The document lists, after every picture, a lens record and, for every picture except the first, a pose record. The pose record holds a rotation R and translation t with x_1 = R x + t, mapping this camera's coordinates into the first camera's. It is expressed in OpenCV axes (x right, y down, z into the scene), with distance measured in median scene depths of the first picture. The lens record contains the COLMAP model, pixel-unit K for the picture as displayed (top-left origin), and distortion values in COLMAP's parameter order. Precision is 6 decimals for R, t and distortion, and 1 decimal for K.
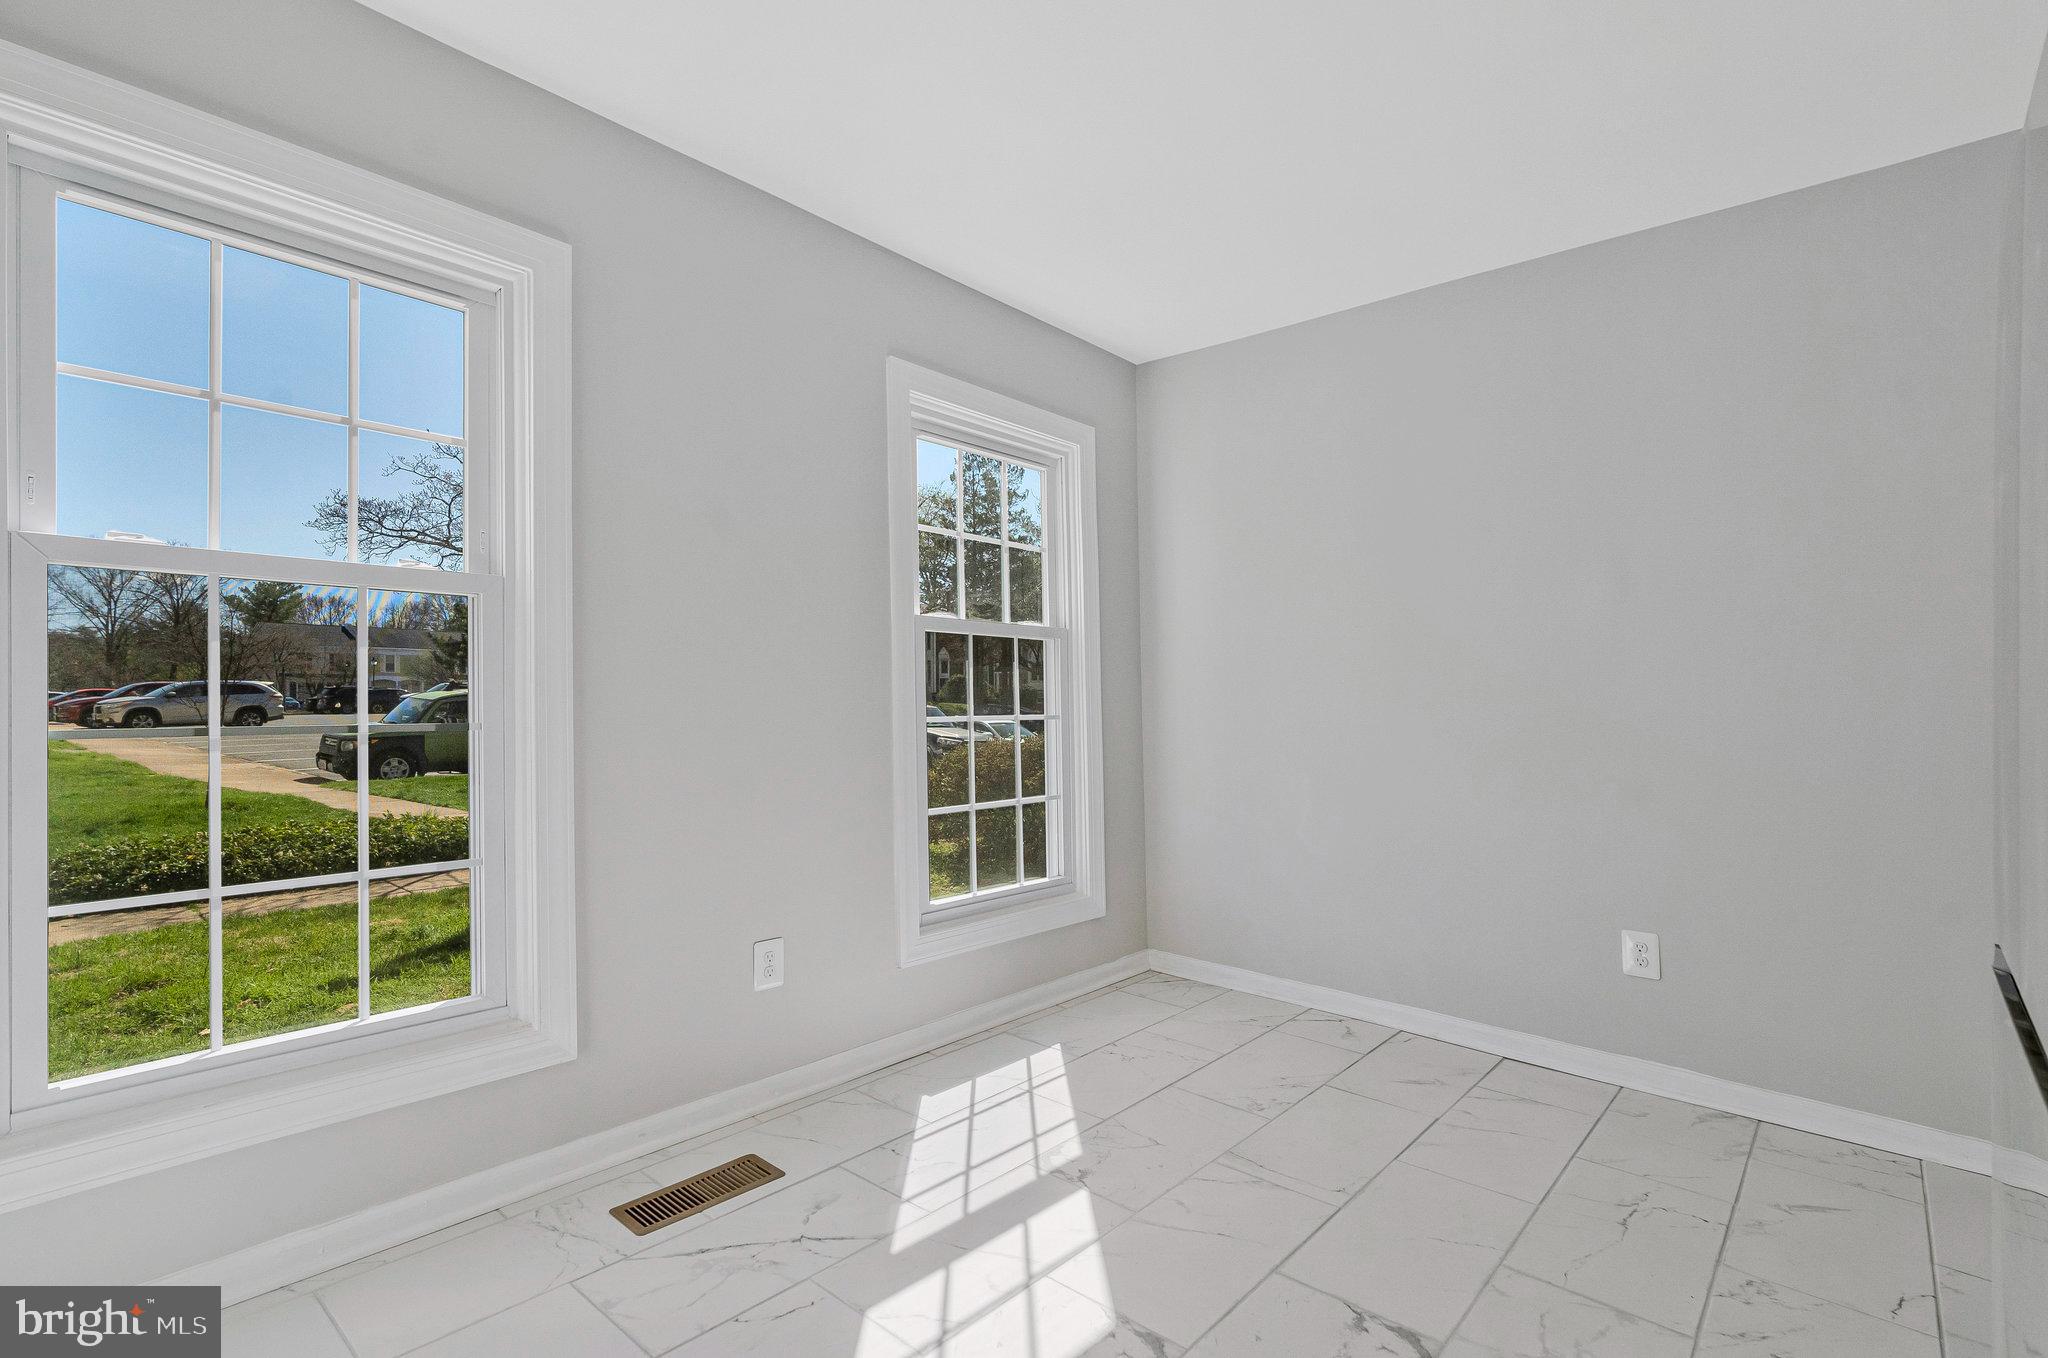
lens RADIAL K [[955.0, 0, 1033.5], [0, 955.0, 677.9], [0, 0, 1]] dist [-0.004791, 0.000533]
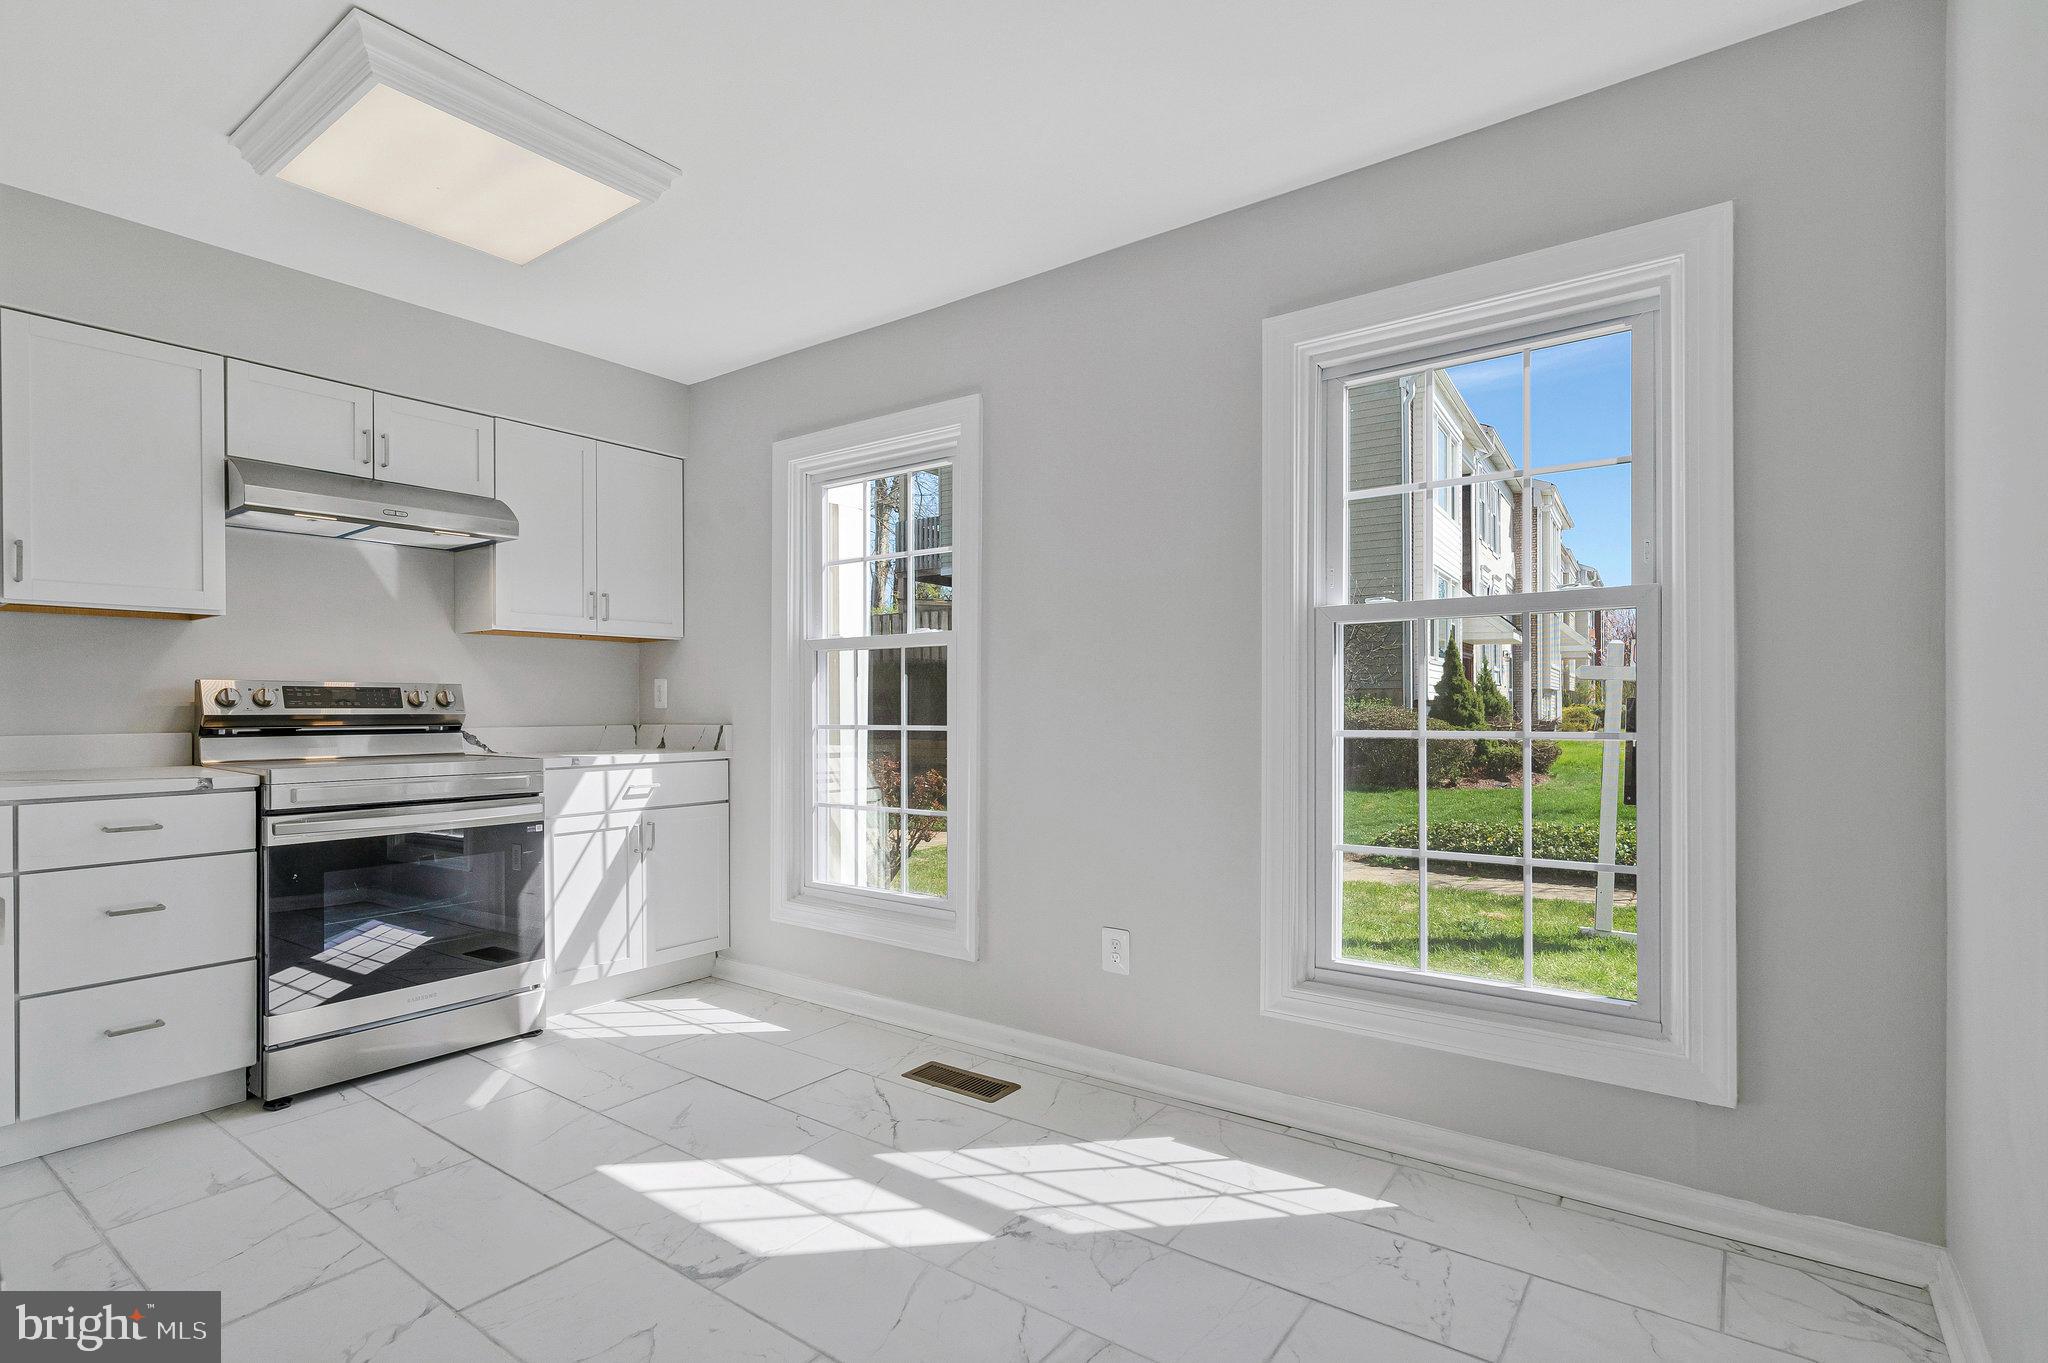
lens RADIAL K [[981.1, 0, 1029.3], [0, 981.1, 704.7], [0, 0, 1]] dist [-0.001549, 0.000151]
pose [[0.094748, -0.013589, -0.995409, 0.954888], [0.025278, 0.999617, -0.011240, 0.030205], [0.995180, -0.024097, 0.095055, 0.907427]]
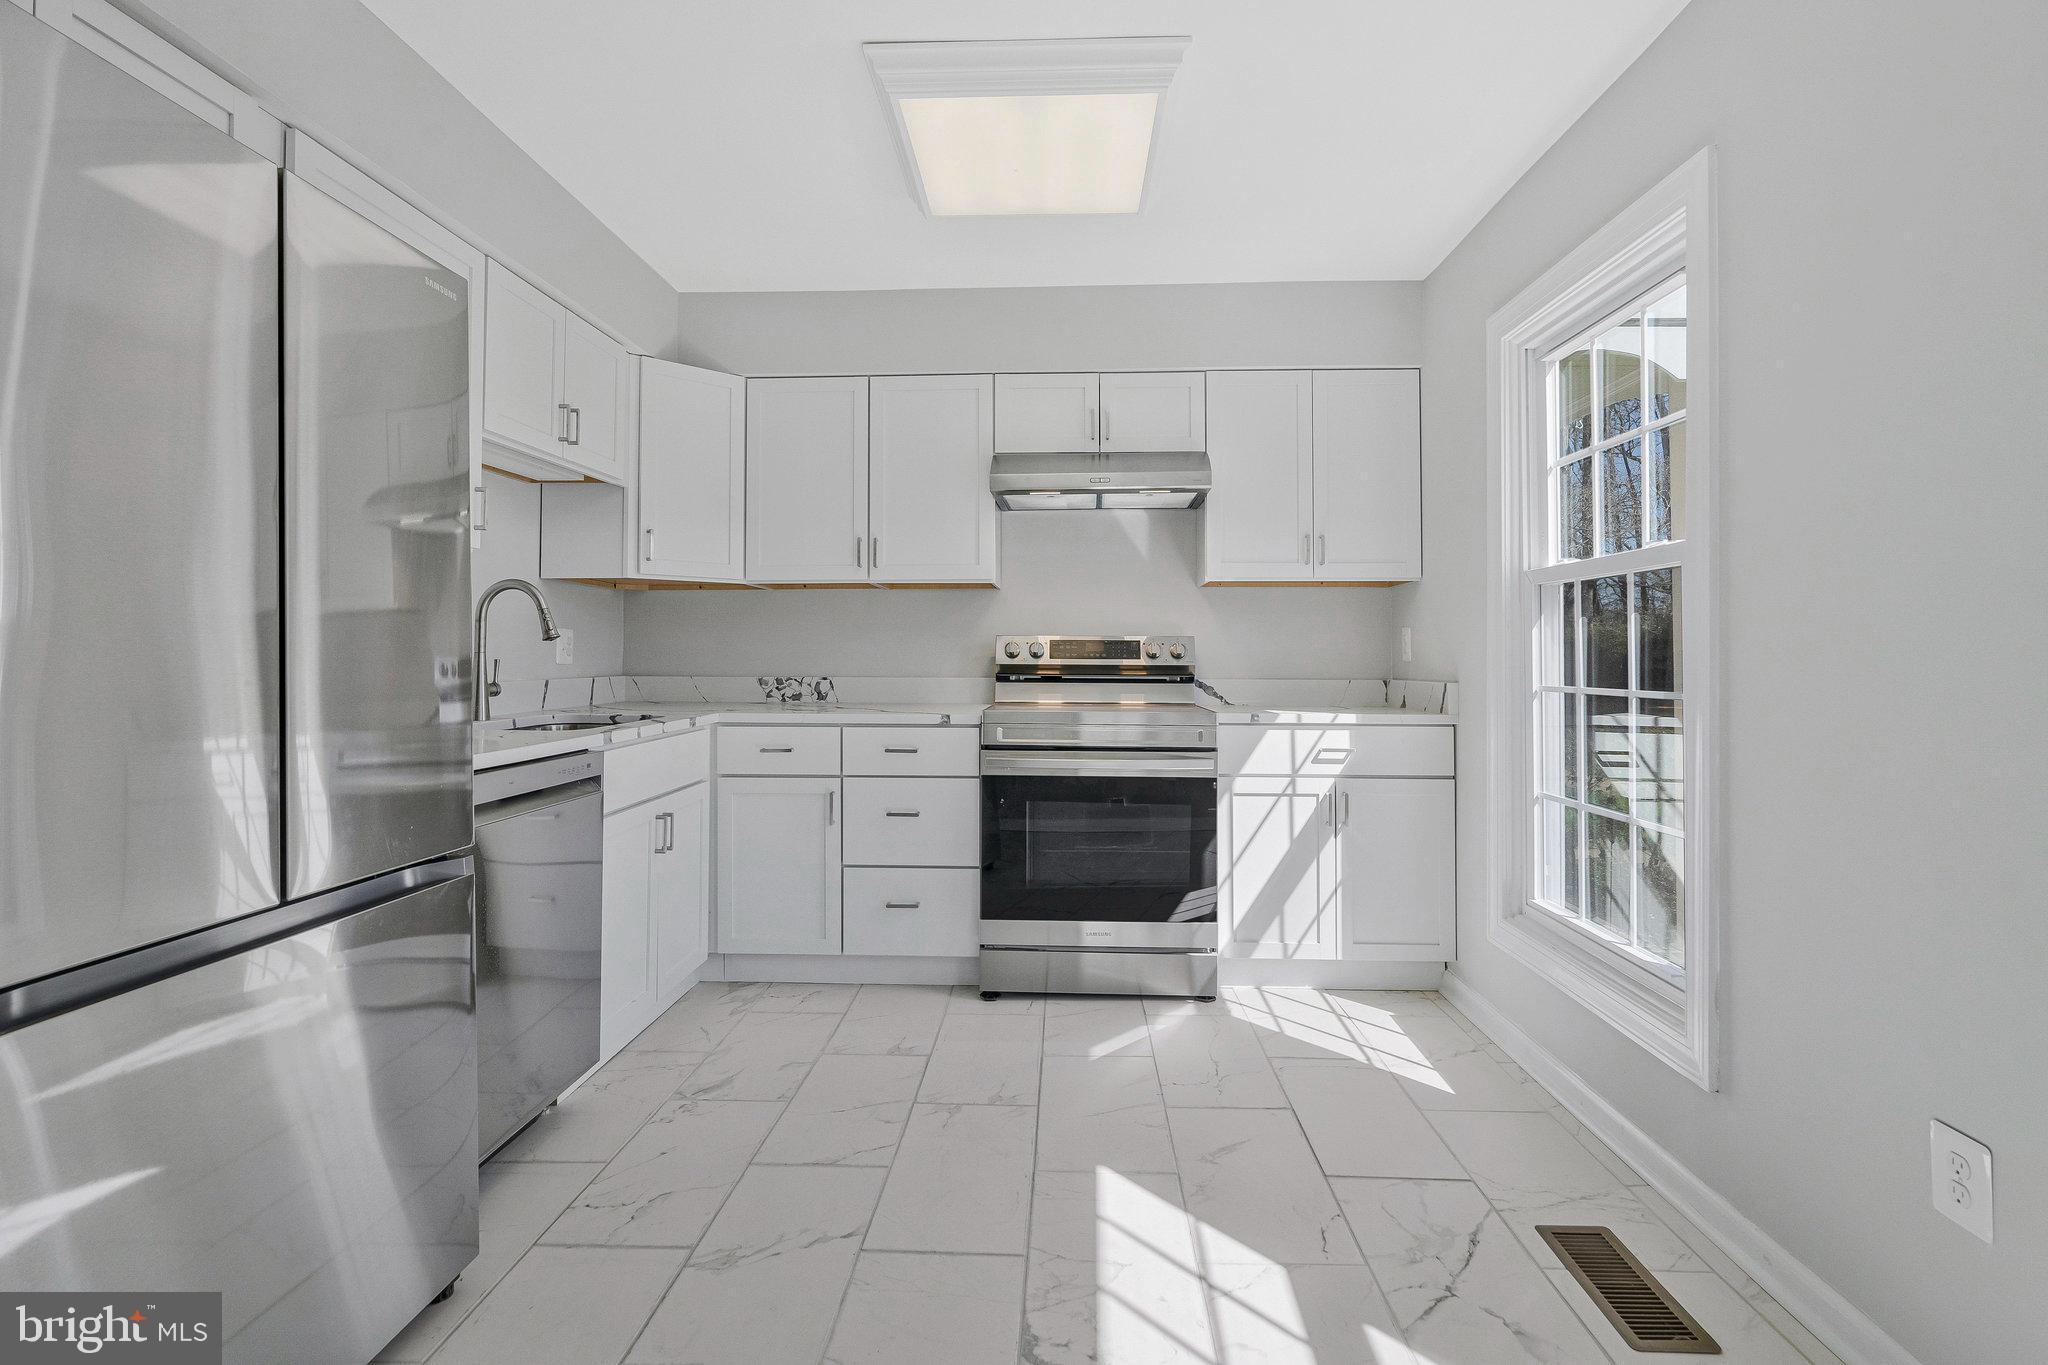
lens RADIAL K [[990.5, 0, 1029.4], [0, 990.5, 632.9], [0, 0, 1]] dist [0.000493, 0.000915]
pose [[-0.775490, -0.029832, -0.630655, 0.540849], [0.001535, 0.998791, -0.049134, 0.030673], [0.631358, -0.039071, -0.774506, 1.252522]]
